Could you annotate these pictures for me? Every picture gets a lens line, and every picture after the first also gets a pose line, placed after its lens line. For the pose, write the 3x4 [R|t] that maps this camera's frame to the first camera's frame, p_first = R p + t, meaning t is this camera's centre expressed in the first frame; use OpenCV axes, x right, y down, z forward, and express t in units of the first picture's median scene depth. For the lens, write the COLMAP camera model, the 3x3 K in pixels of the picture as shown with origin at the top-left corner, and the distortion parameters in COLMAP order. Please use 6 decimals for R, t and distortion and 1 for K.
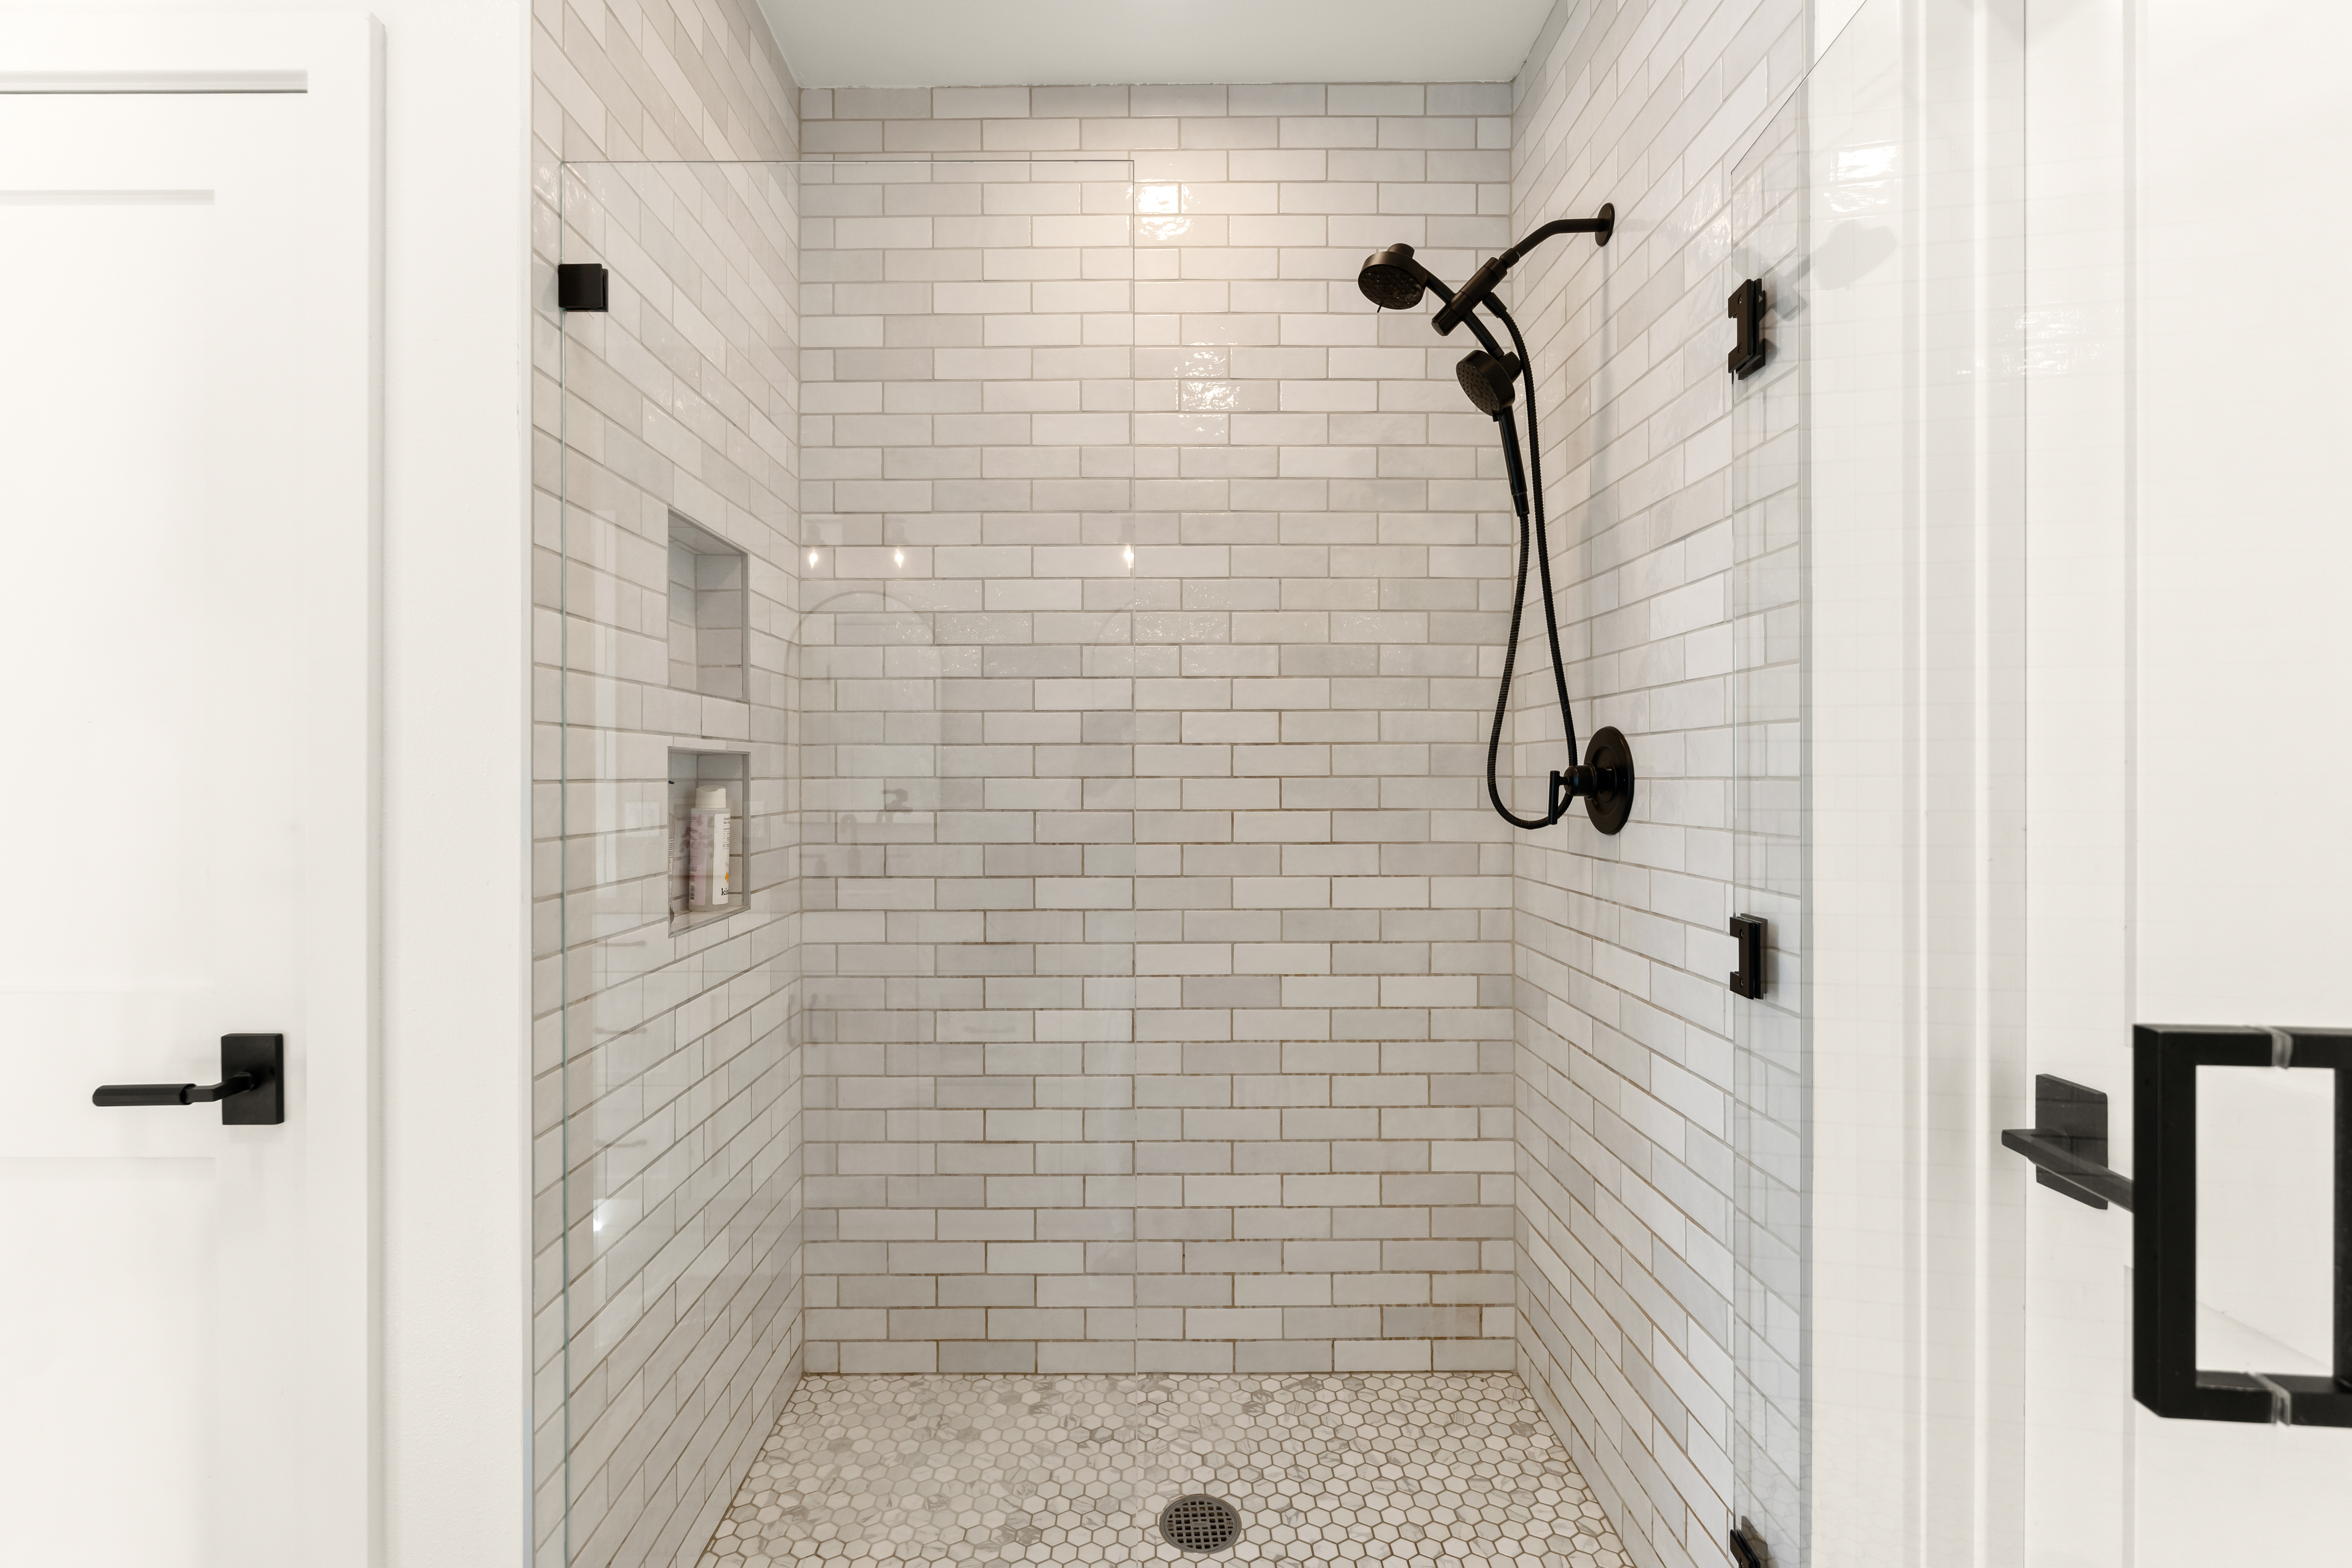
lens RADIAL K [[1028.4, 0, 1172.7], [0, 1028.4, 773.1], [0, 0, 1]] dist [-0.003010, -0.000168]
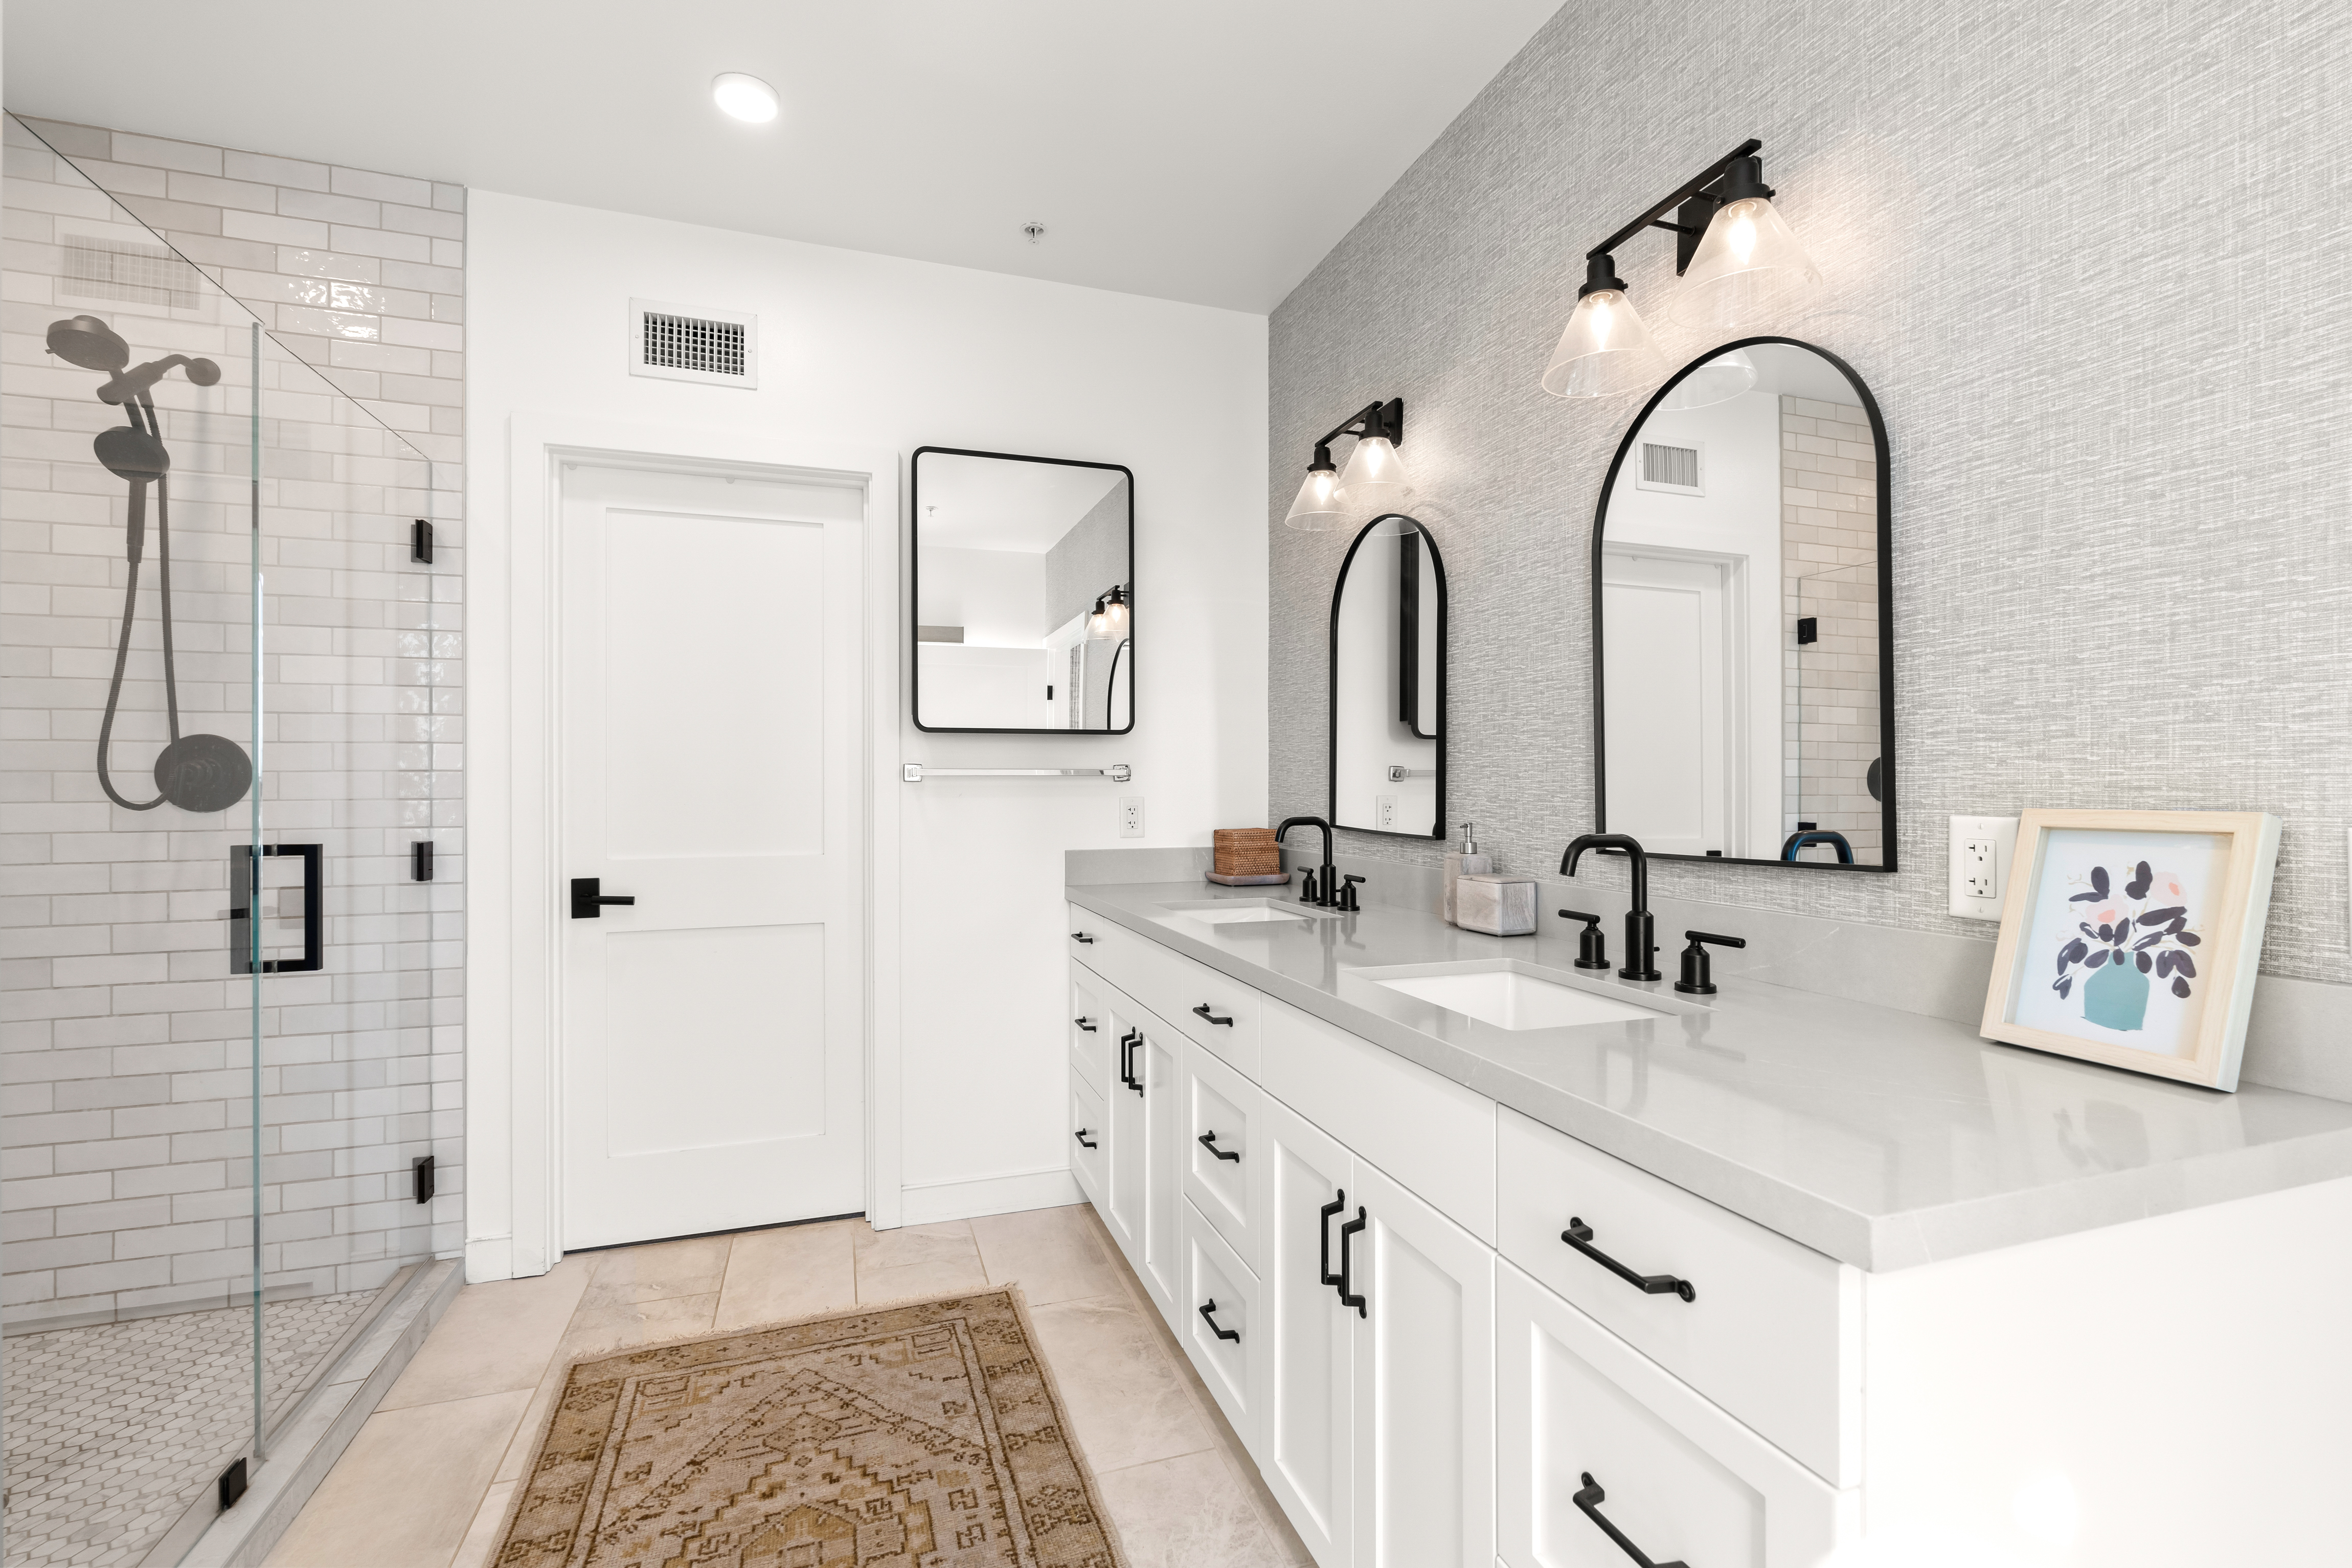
lens RADIAL K [[1022.7, 0, 1174.3], [0, 1022.7, 783.7], [0, 0, 1]] dist [-0.003044, 0.000165]
pose [[-0.318201, 0.006283, 0.948002, -1.217189], [0.008555, 0.999956, -0.003756, 0.036654], [-0.947985, 0.006915, -0.318241, 0.182780]]
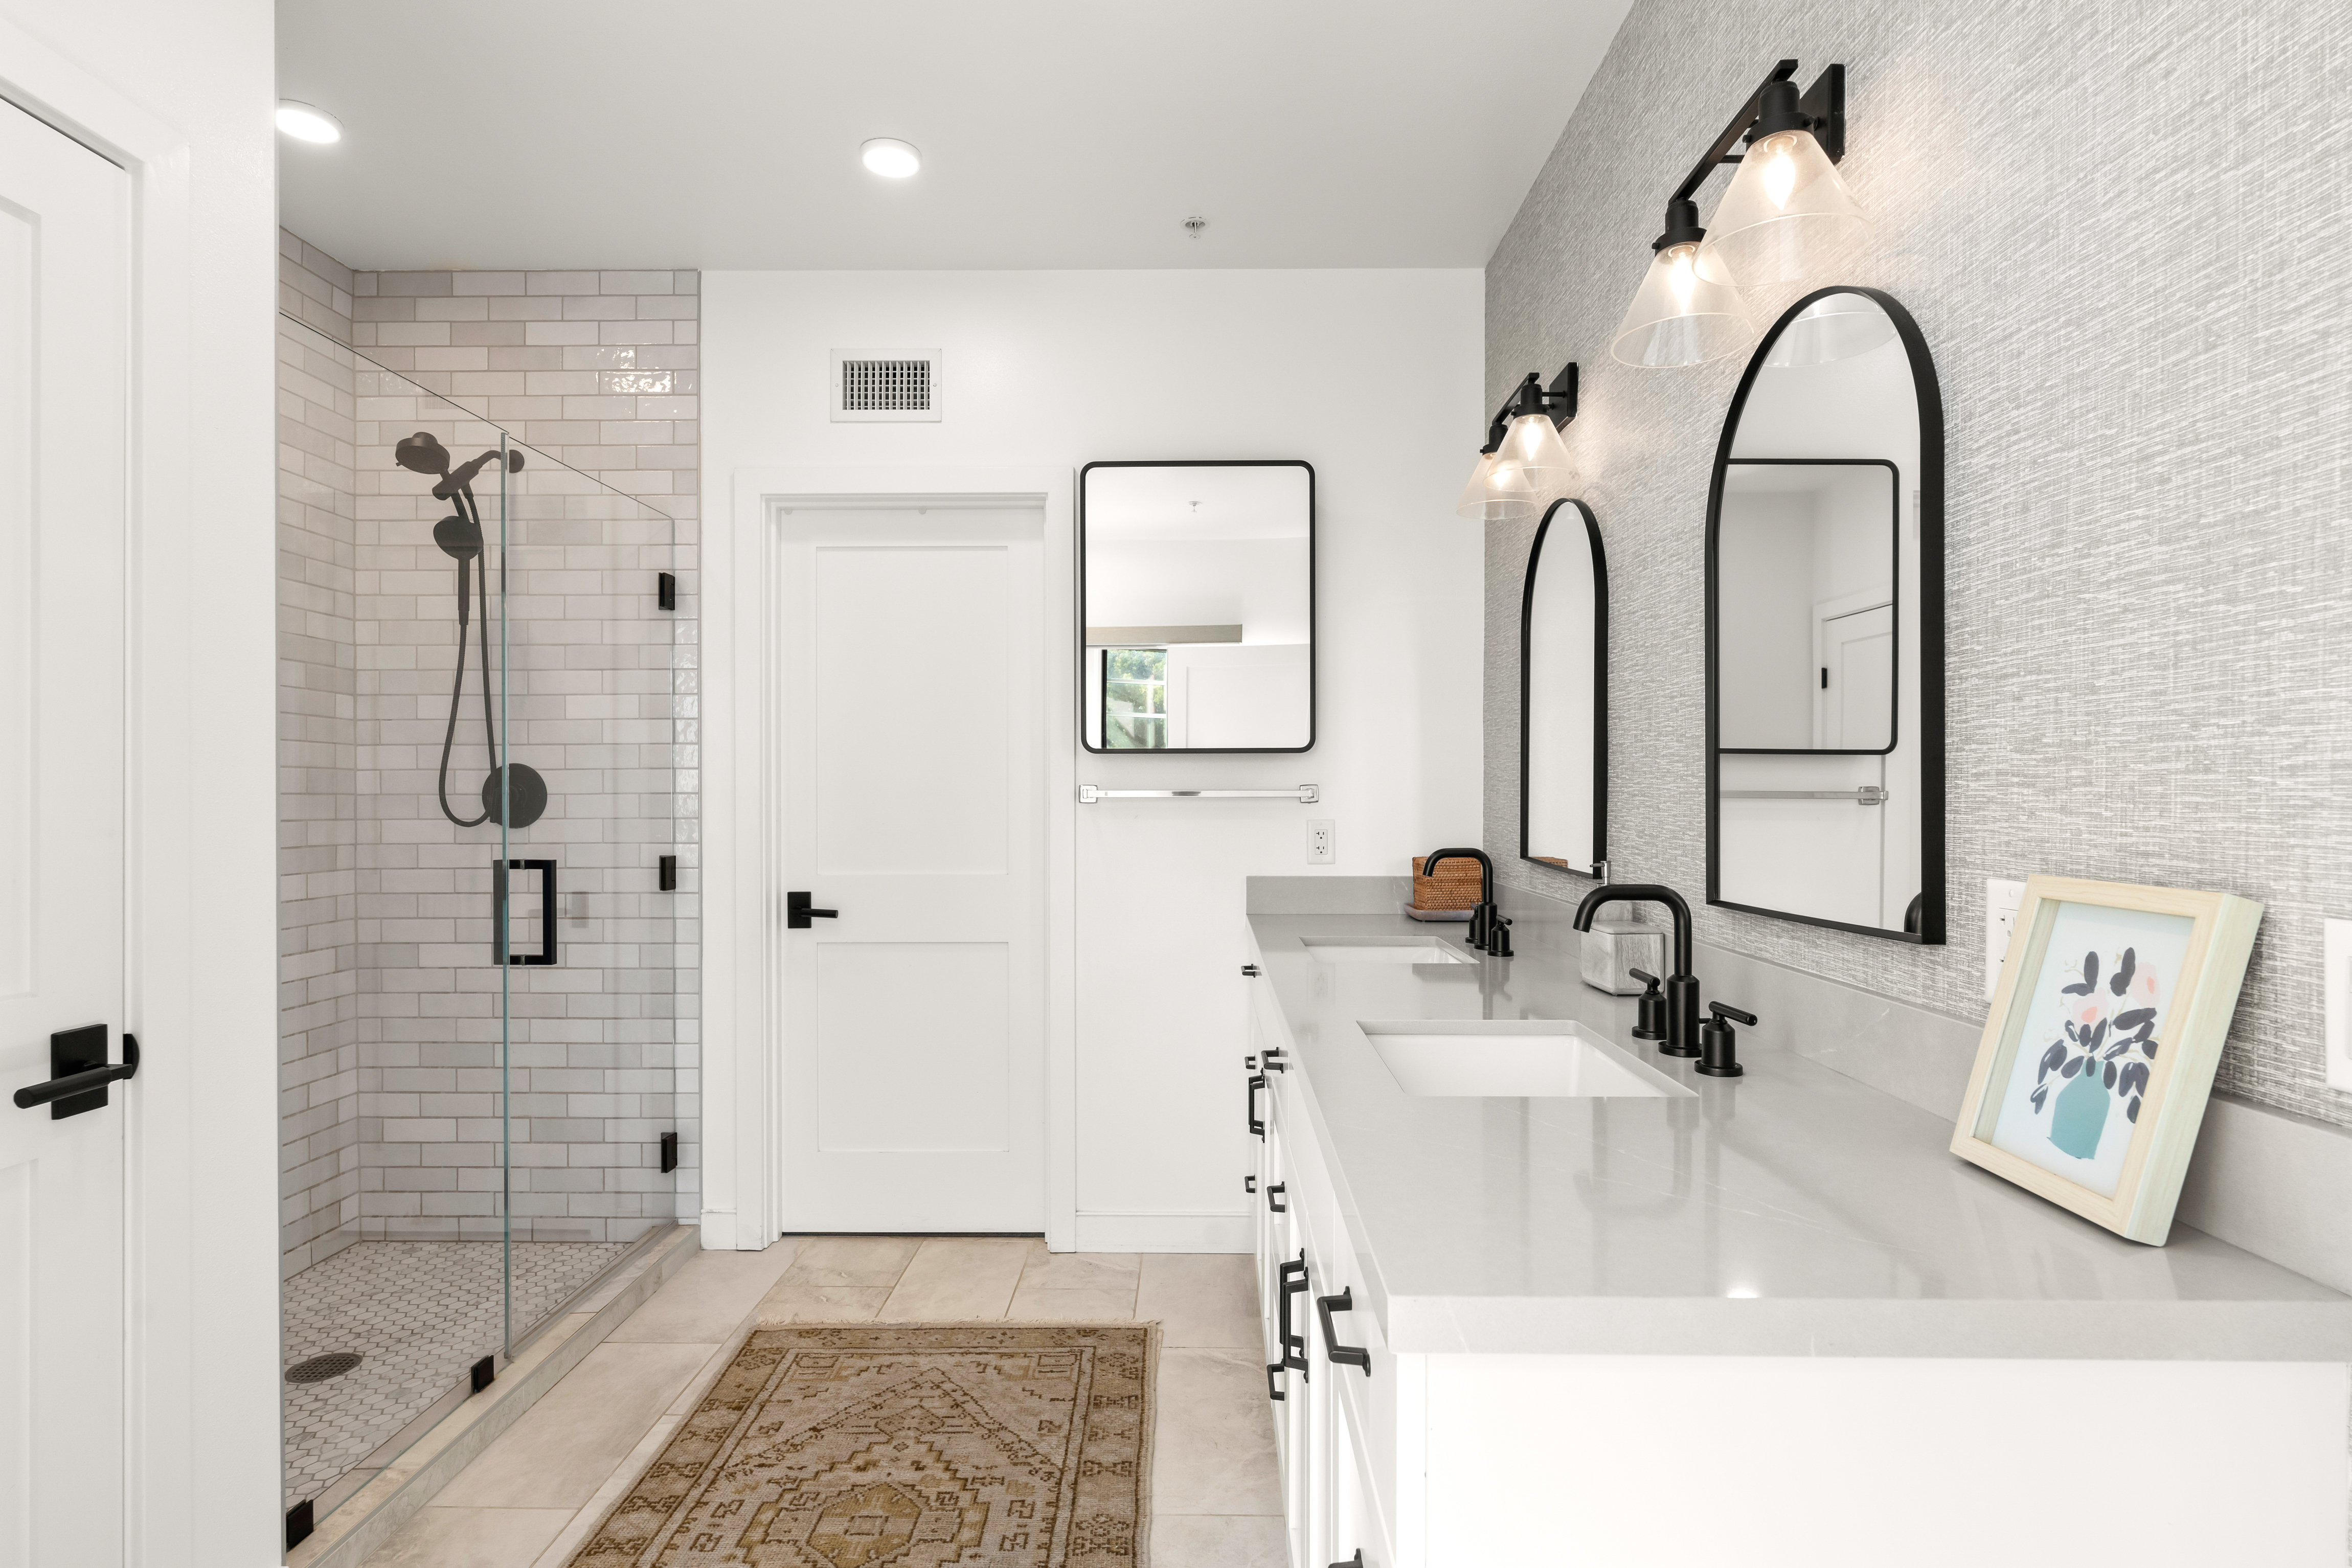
lens RADIAL K [[1174.6, 0, 1181.4], [0, 1174.6, 797.1], [0, 0, 1]] dist [0.000076, 0.000320]
pose [[0.015491, -0.002036, 0.999878, -1.375546], [0.005552, 0.999983, 0.001951, 0.012346], [-0.999865, 0.005522, 0.015502, -0.107105]]
